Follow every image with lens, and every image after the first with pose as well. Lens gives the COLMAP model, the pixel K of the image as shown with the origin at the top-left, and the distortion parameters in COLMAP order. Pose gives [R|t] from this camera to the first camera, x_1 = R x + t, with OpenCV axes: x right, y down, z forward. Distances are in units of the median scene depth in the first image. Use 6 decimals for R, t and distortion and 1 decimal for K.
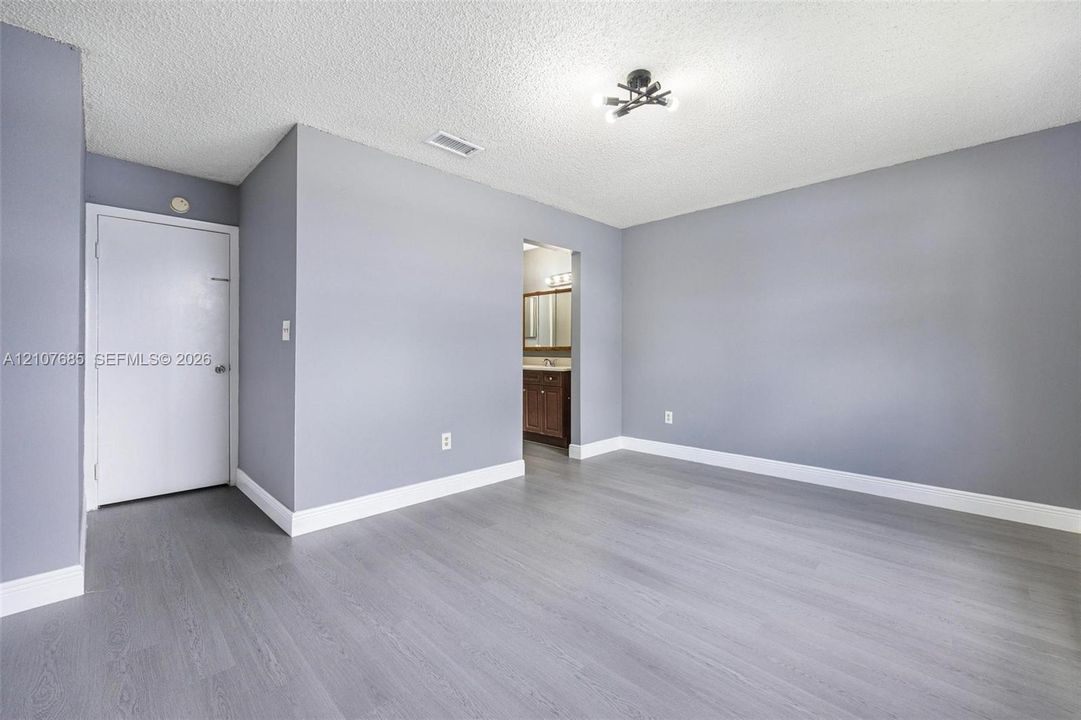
lens RADIAL K [[442.4, 0, 537.8], [0, 442.4, 352.7], [0, 0, 1]] dist [0.002632, 0.000270]
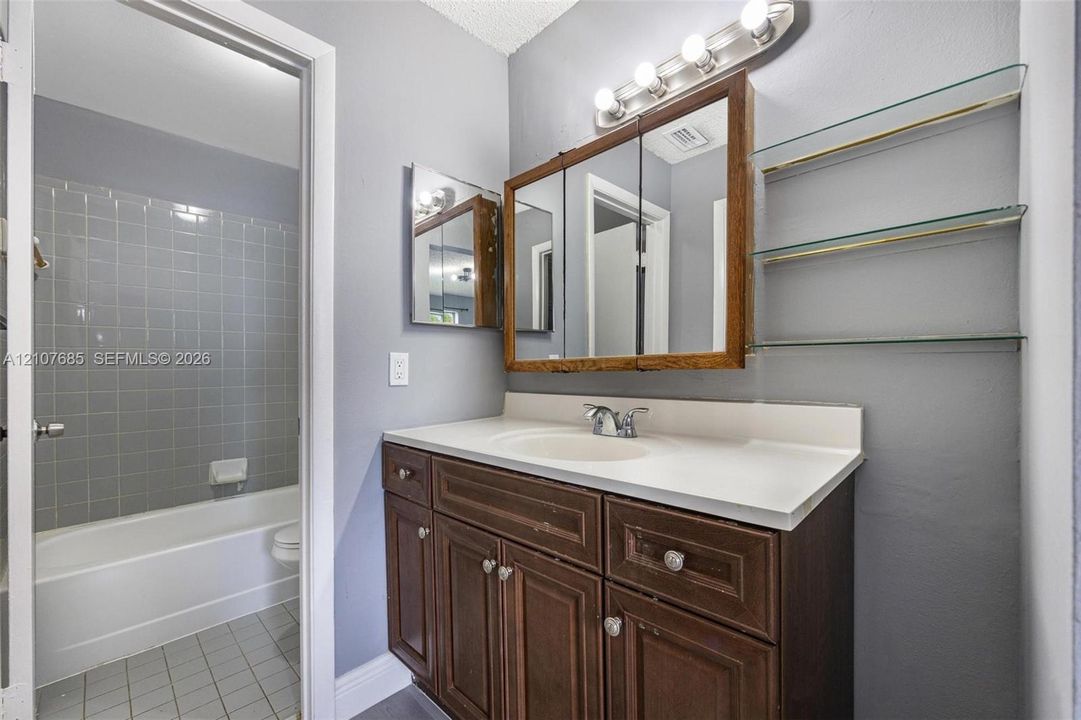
lens RADIAL K [[435.9, 0, 539.1], [0, 435.9, 364.3], [0, 0, 1]] dist [0.001418, 0.000334]
pose [[0.999935, -0.005591, 0.009943, -0.017269], [0.005694, 0.999931, -0.010315, -0.006877], [-0.009884, 0.010370, 0.999897, 0.753925]]
